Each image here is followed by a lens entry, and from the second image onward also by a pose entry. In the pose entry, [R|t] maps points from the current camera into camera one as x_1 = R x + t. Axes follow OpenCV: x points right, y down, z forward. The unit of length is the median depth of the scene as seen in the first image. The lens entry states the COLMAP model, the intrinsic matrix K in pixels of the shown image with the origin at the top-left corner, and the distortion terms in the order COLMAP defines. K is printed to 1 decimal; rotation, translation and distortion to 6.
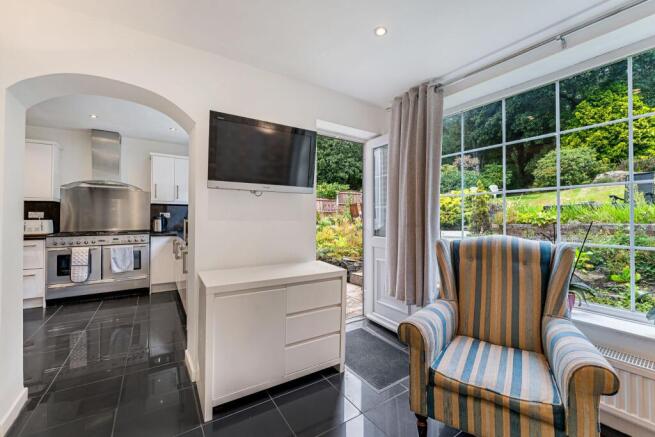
lens RADIAL K [[270.0, 0, 328.1], [0, 270.0, 215.2], [0, 0, 1]] dist [-0.008403, 0.000048]
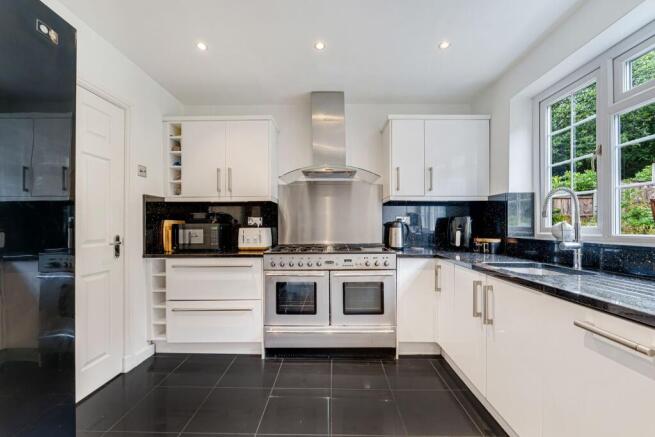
lens RADIAL K [[269.9, 0, 331.9], [0, 269.9, 224.5], [0, 0, 1]] dist [-0.000377, -0.000009]
pose [[0.836789, -0.005476, -0.547499, -0.474867], [0.009200, 0.999949, 0.004059, 0.006775], [0.547449, -0.008433, 0.836797, 0.464440]]
